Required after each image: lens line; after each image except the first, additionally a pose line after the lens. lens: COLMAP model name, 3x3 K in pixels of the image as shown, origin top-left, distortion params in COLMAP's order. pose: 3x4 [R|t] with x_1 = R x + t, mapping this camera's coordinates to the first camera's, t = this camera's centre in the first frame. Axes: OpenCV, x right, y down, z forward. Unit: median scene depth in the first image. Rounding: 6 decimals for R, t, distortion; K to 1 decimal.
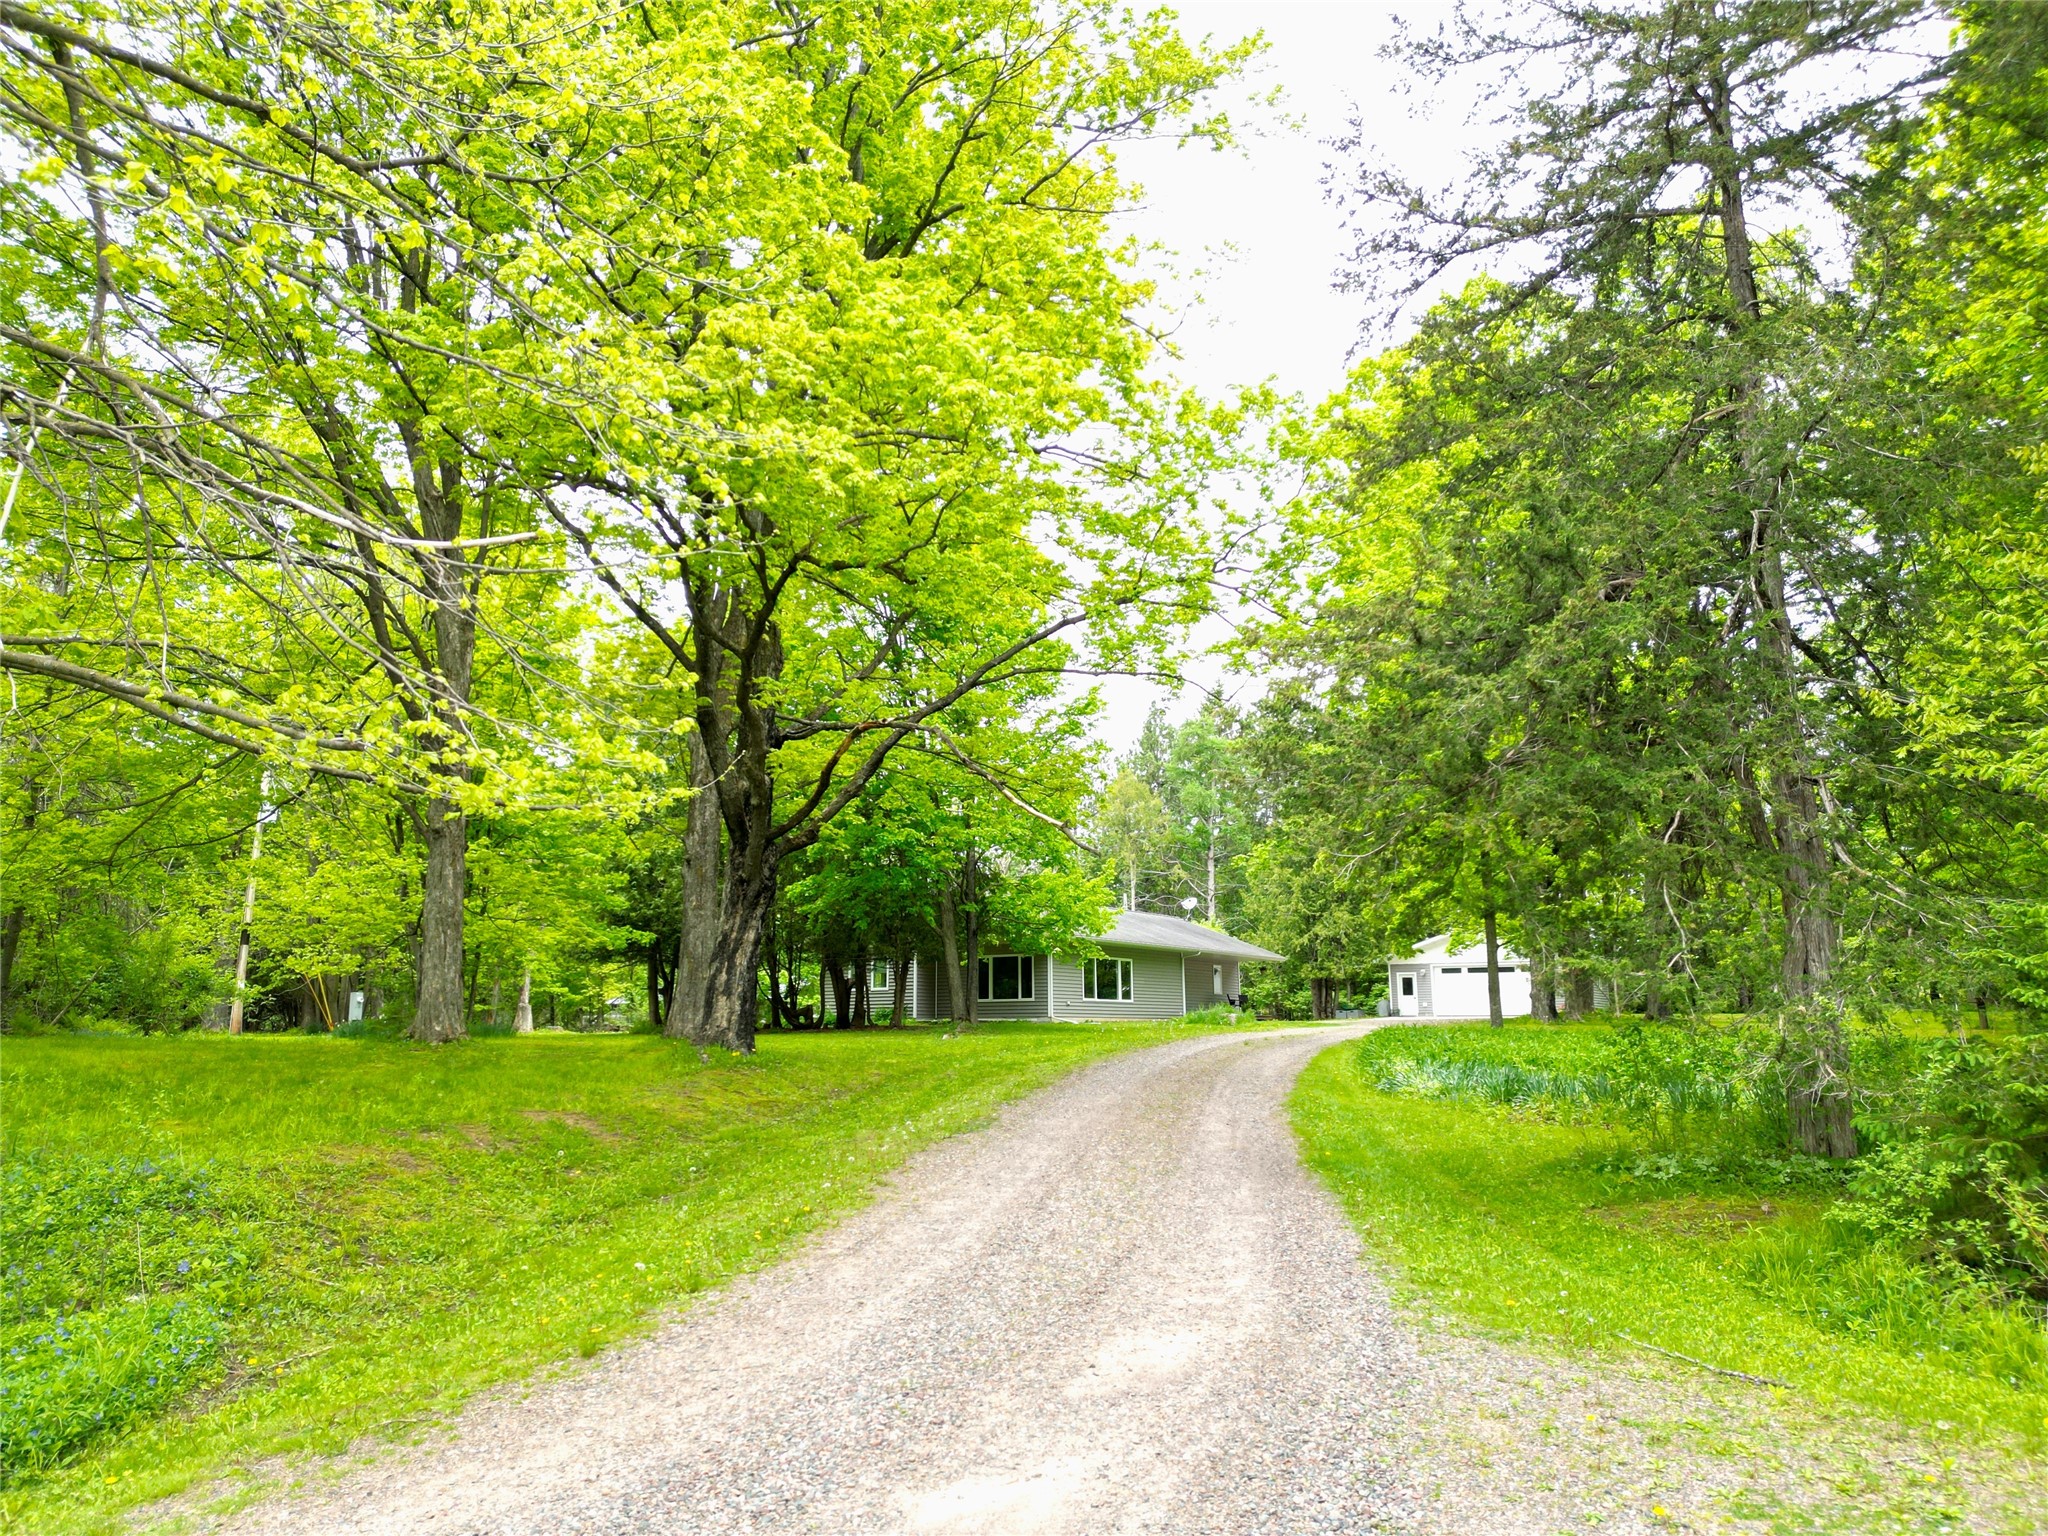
lens RADIAL K [[1444.4, 0, 933.0], [0, 1444.4, 766.4], [0, 0, 1]] dist [-0.000142, -0.000301]
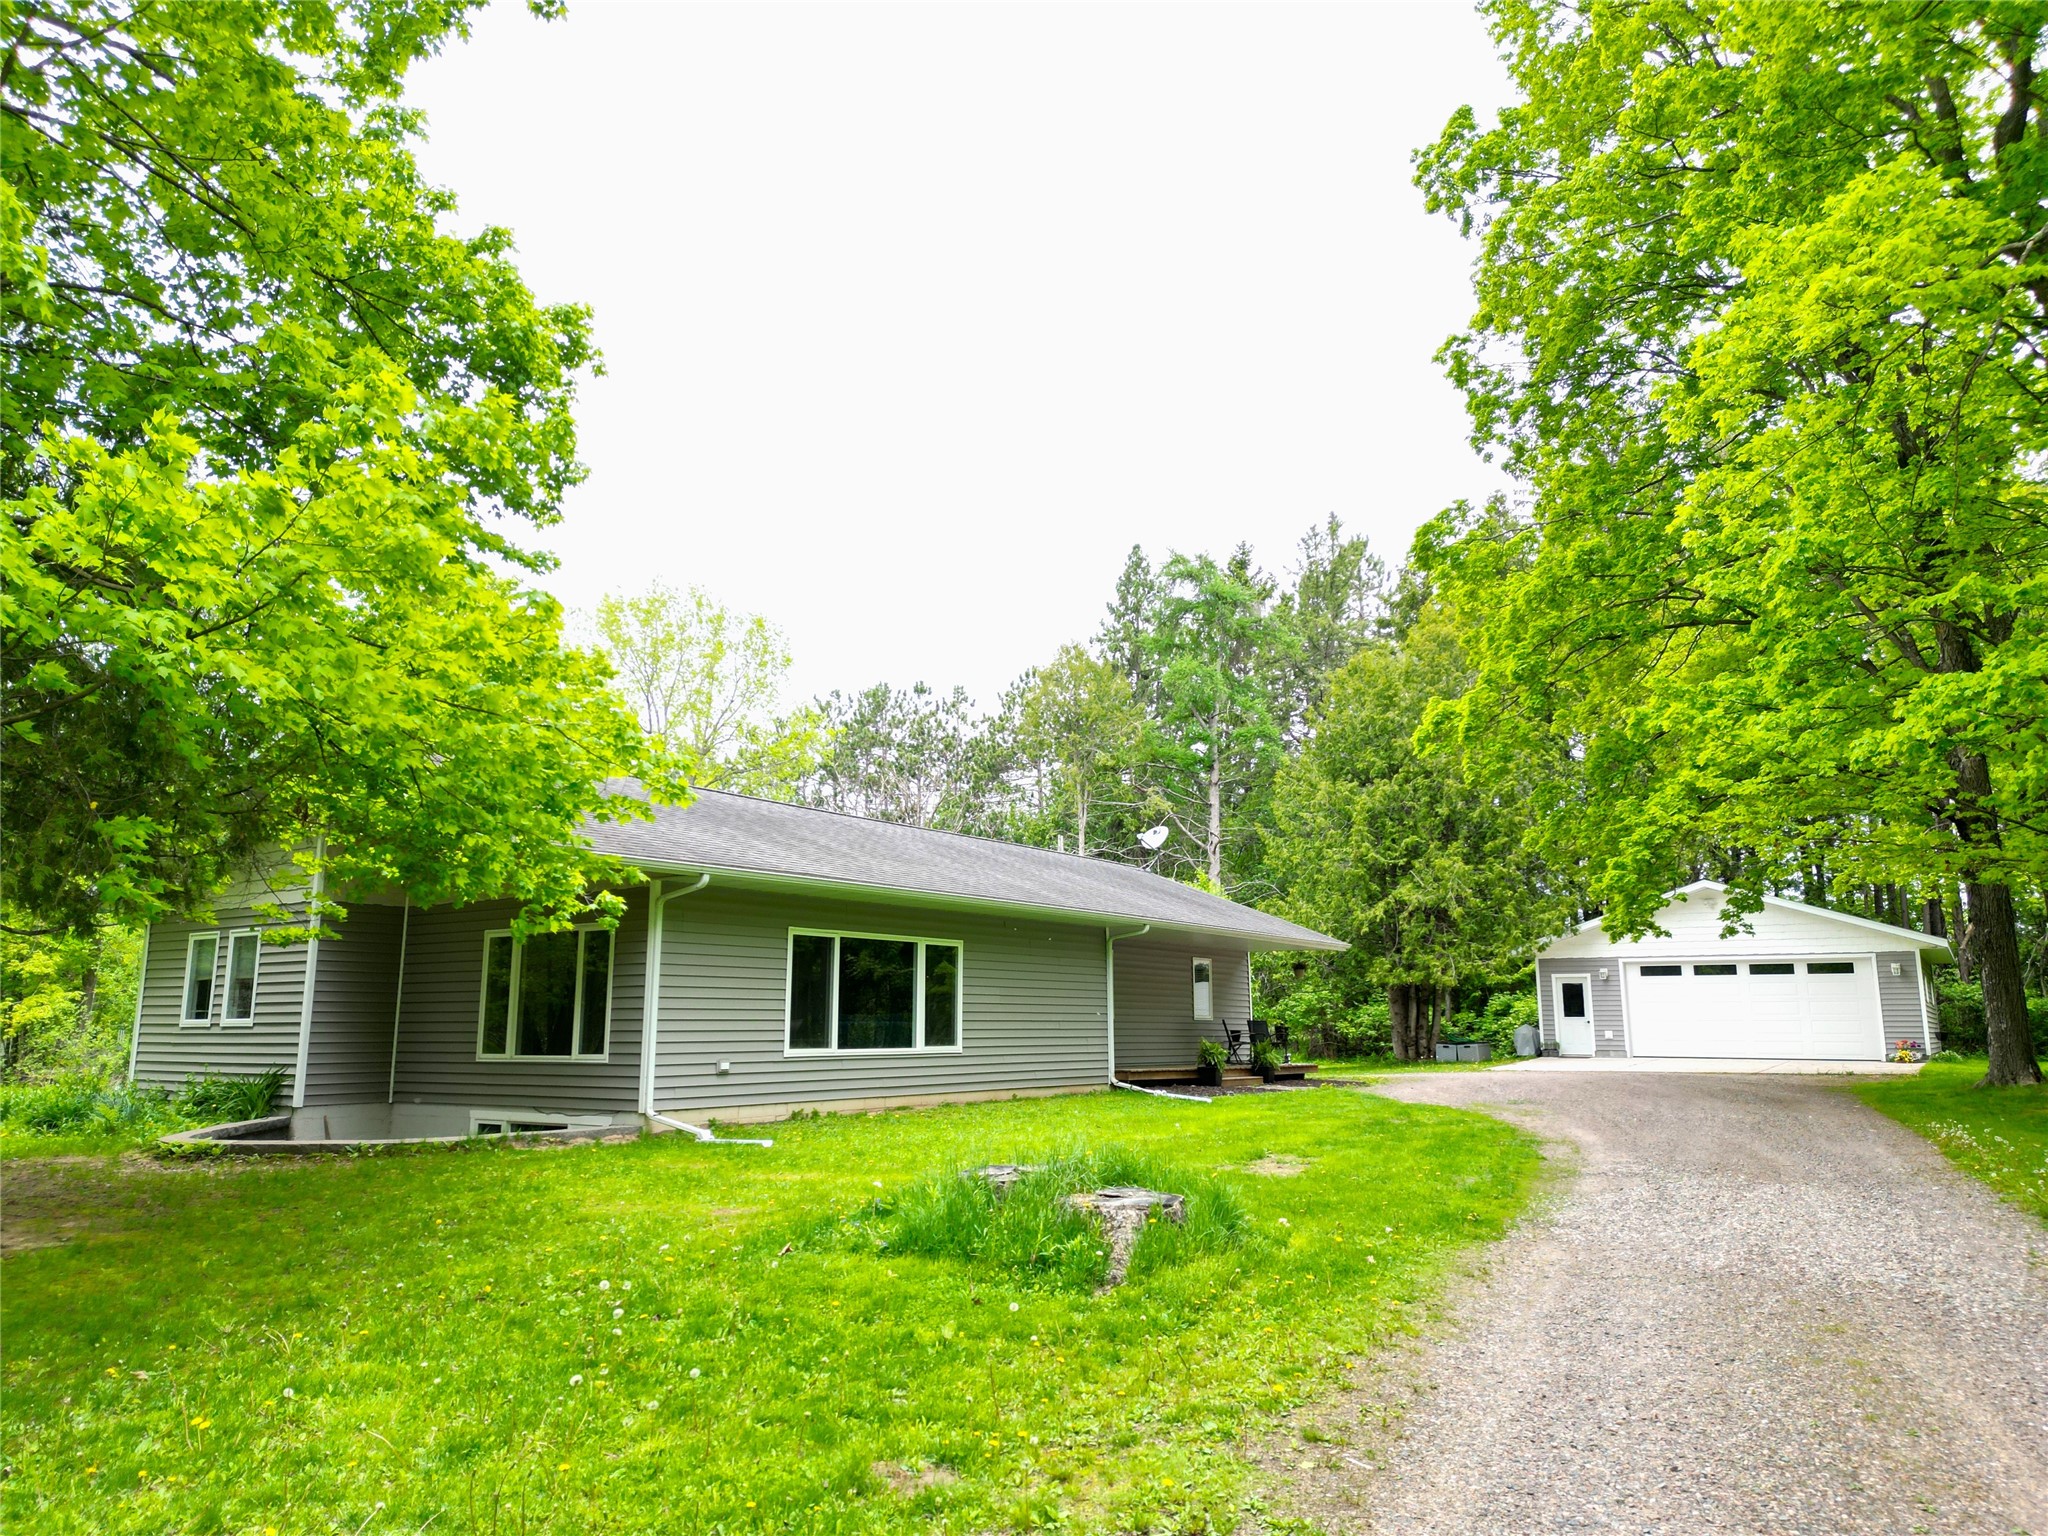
lens RADIAL K [[1448.5, 0, 1024.0], [0, 1448.5, 768.0], [0, 0, 1]] dist [0.073344, -0.073536]
pose [[0.999366, 0.000990, 0.035584, 0.109376], [-0.001011, 0.999999, 0.000589, 0.067632], [-0.035583, -0.000625, 0.999367, 0.474742]]
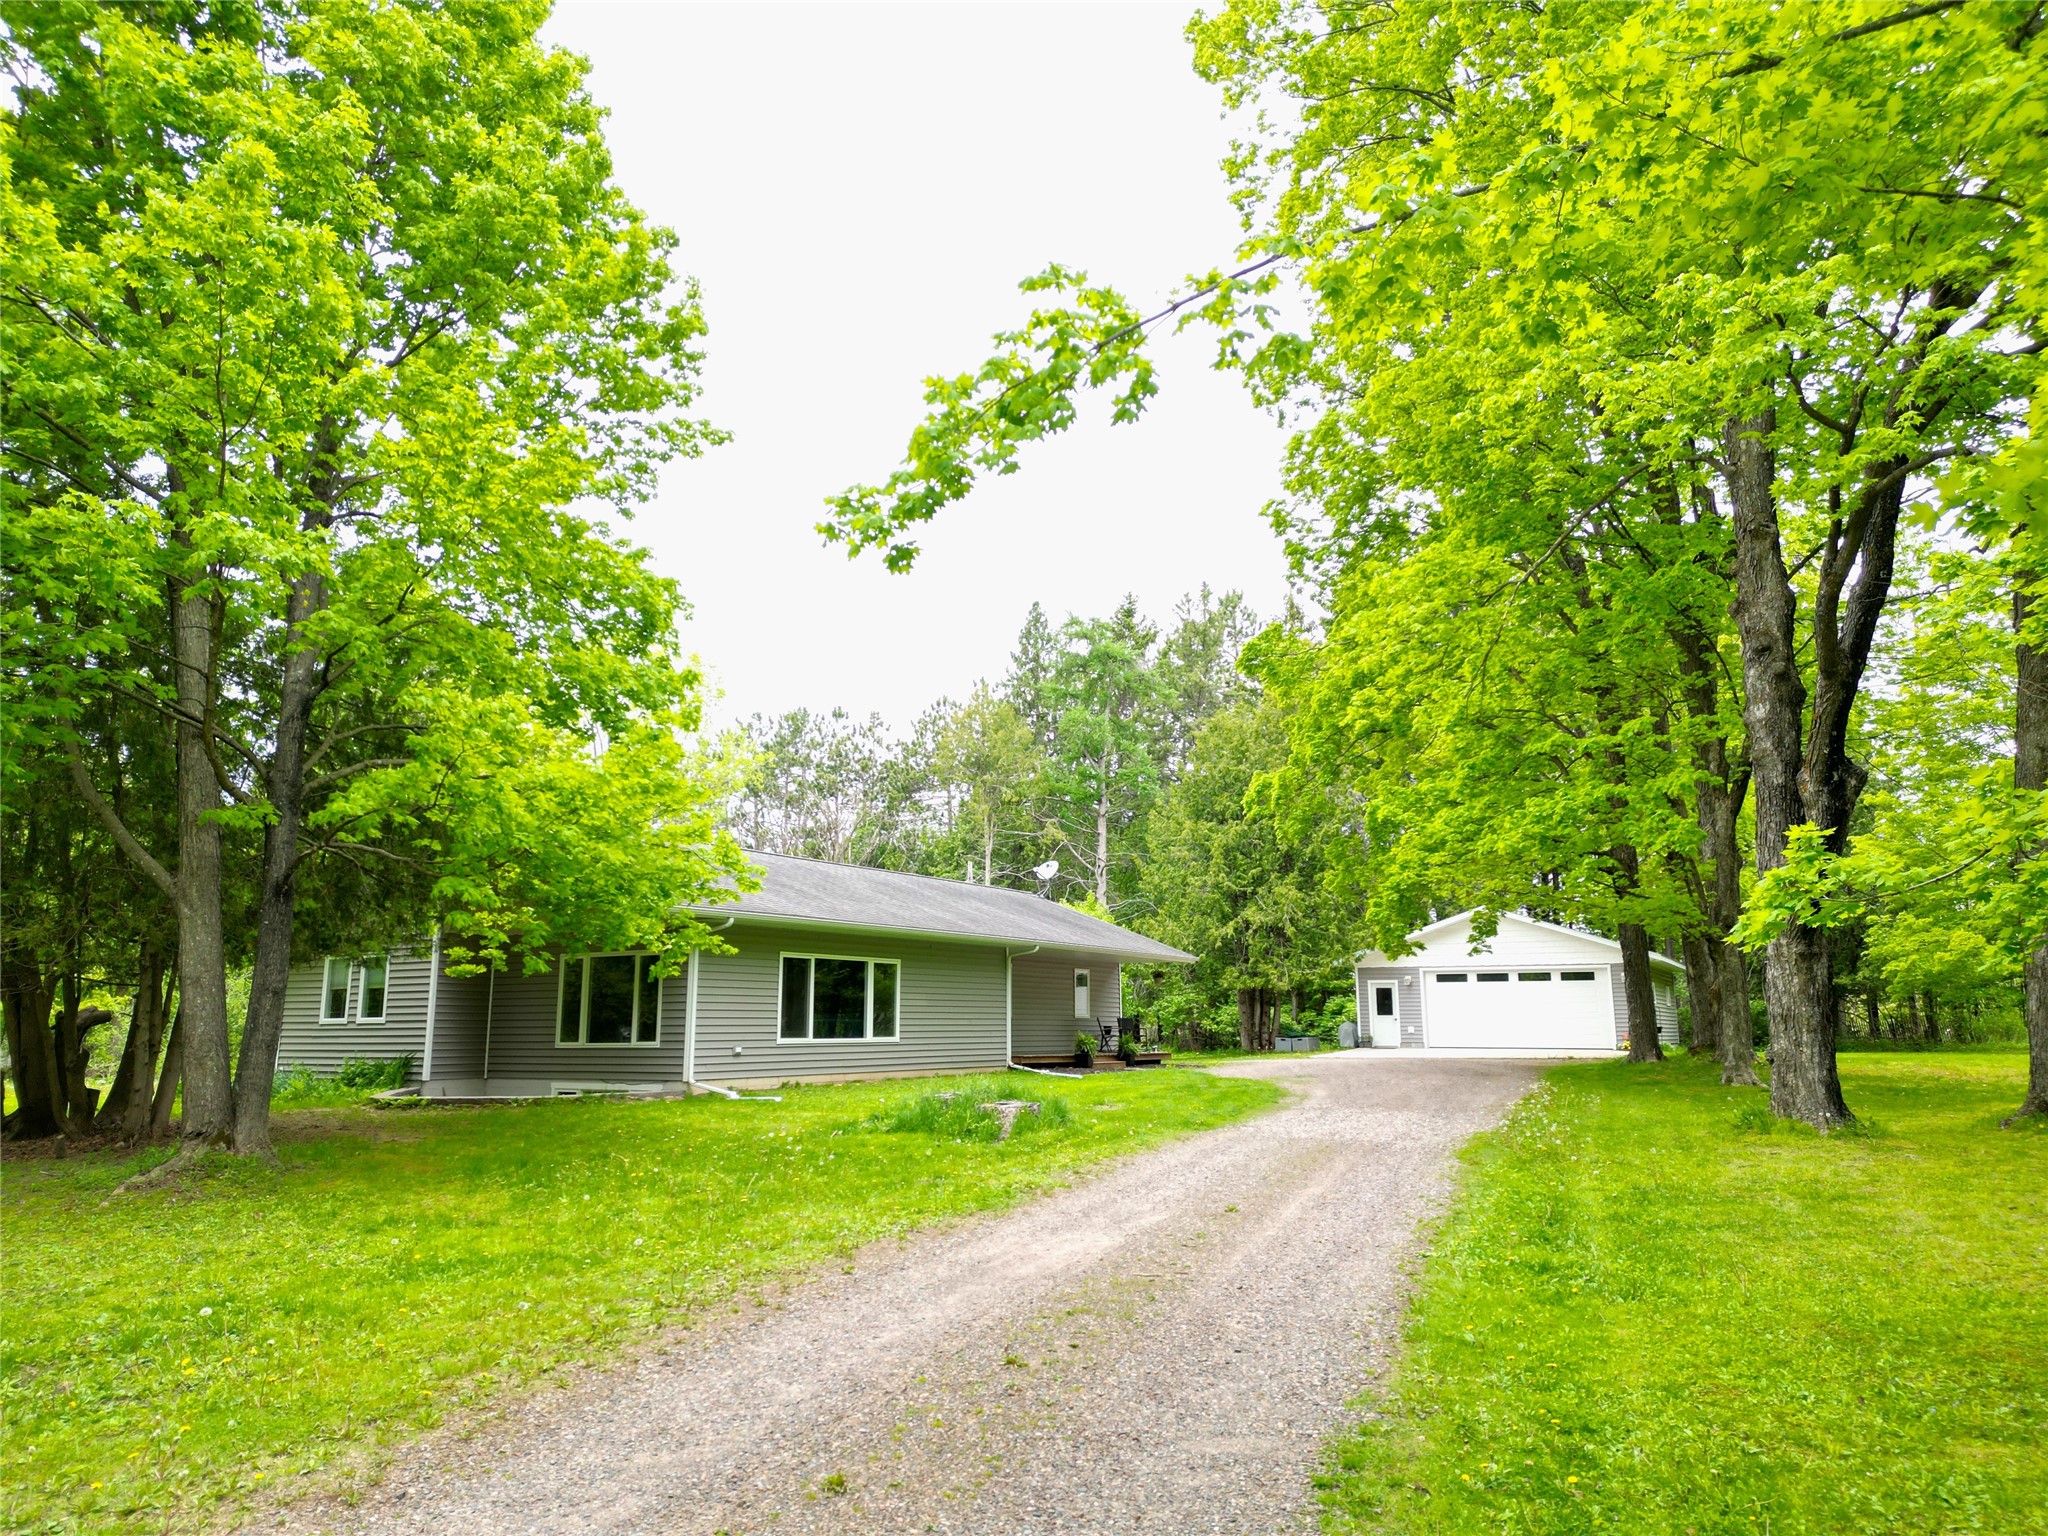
lens RADIAL K [[1448.5, 0, 1024.0], [0, 1448.5, 768.0], [0, 0, 1]] dist [0.073344, -0.073536]
pose [[0.994869, 0.010172, 0.100660, 0.100327], [-0.010125, 0.999948, -0.000981, 0.049569], [-0.100664, -0.000043, 0.994920, 0.364545]]
